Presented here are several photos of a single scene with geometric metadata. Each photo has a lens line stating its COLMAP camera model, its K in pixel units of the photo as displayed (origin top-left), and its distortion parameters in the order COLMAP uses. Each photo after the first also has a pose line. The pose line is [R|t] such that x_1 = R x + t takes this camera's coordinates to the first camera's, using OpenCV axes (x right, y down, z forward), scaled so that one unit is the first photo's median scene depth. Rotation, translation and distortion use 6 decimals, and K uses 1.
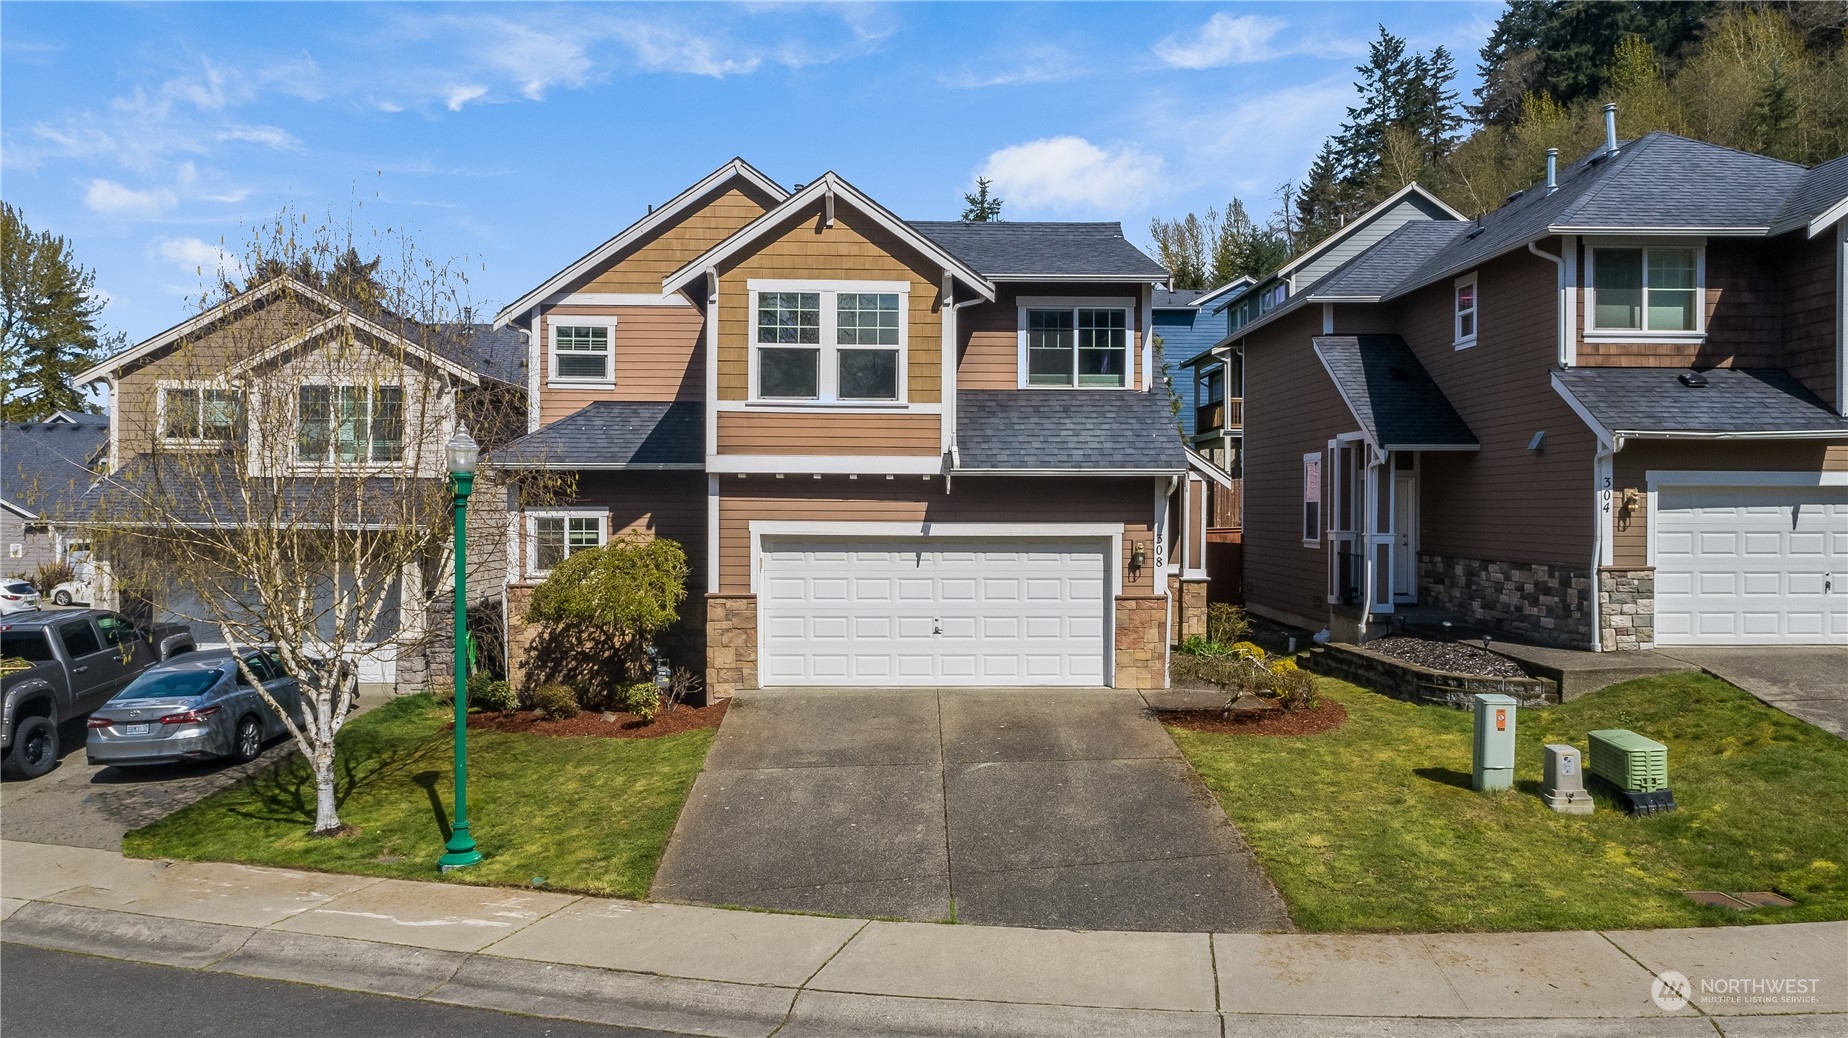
lens RADIAL K [[1268.3, 0, 928.0], [0, 1268.3, 515.1], [0, 0, 1]] dist [-0.015188, 0.010863]
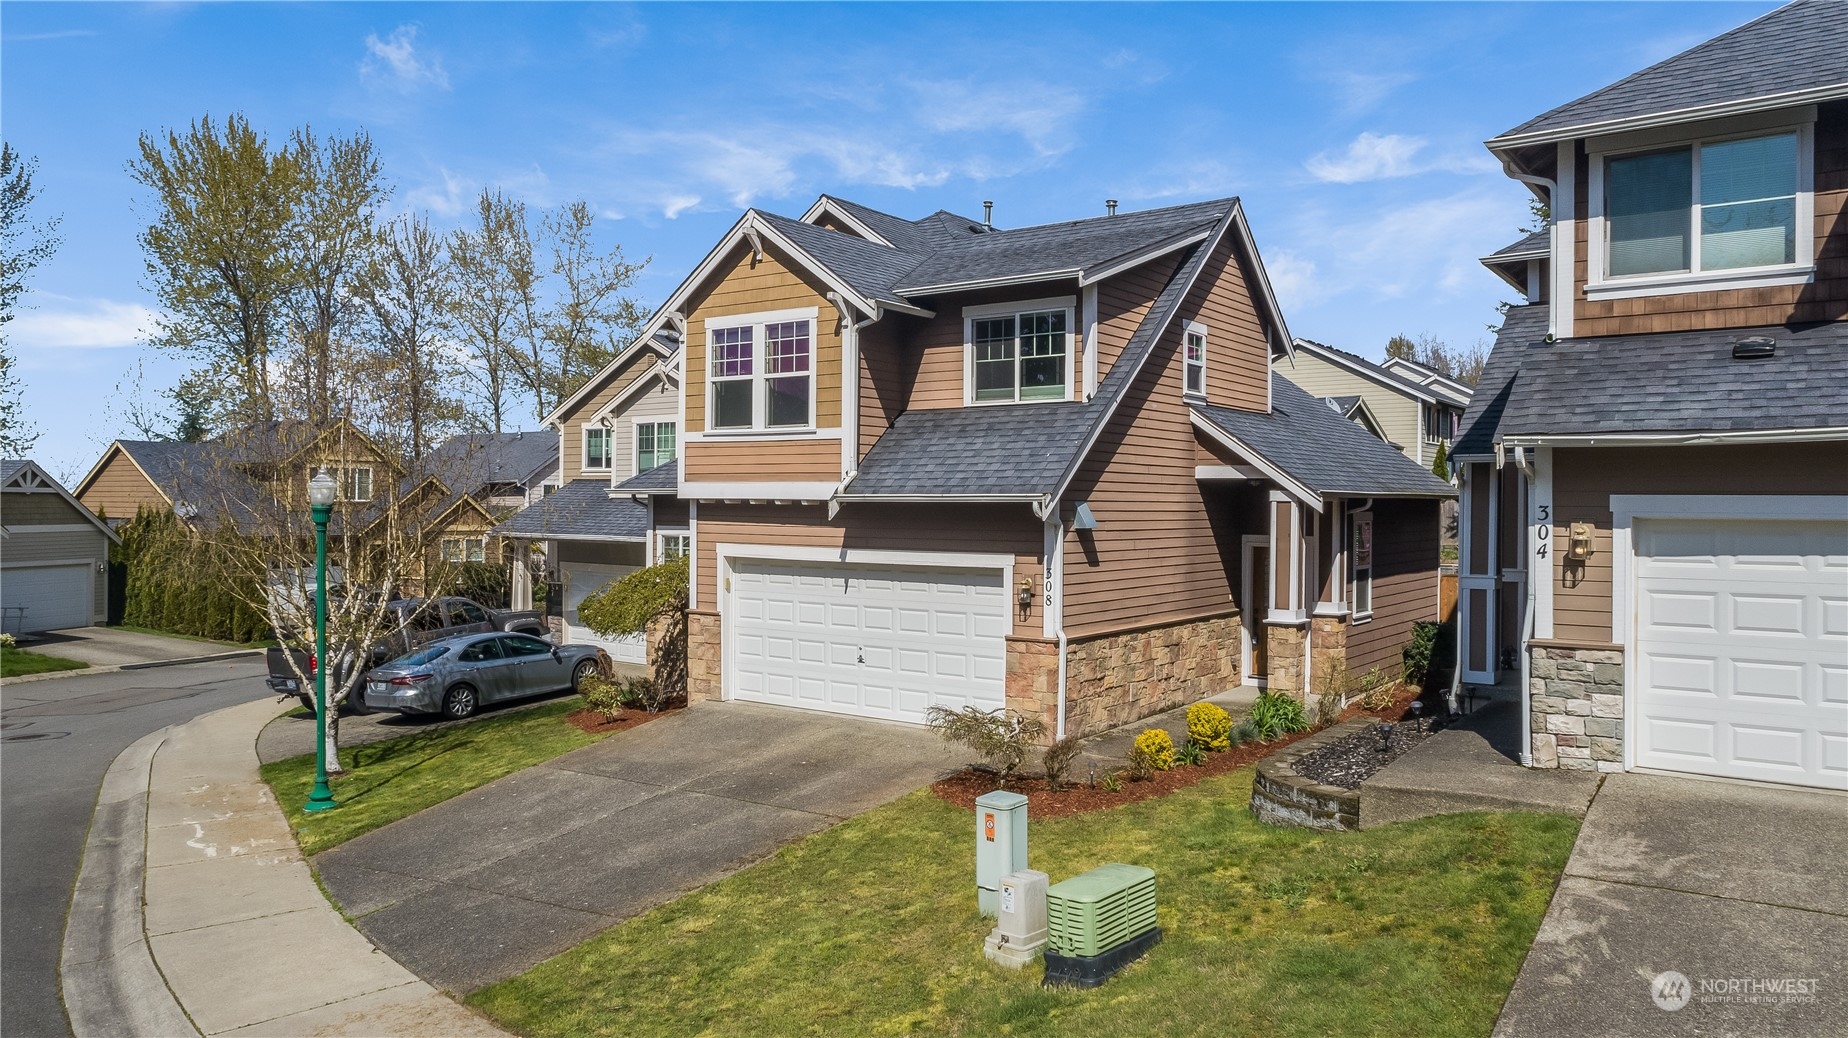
lens RADIAL K [[1268.3, 0, 928.0], [0, 1268.3, 515.1], [0, 0, 1]] dist [-0.015188, 0.010863]
pose [[0.789640, 0.007001, -0.613530, 0.656460], [-0.007919, 0.999968, 0.001219, -0.022041], [0.613519, 0.003896, 0.789670, 0.264357]]
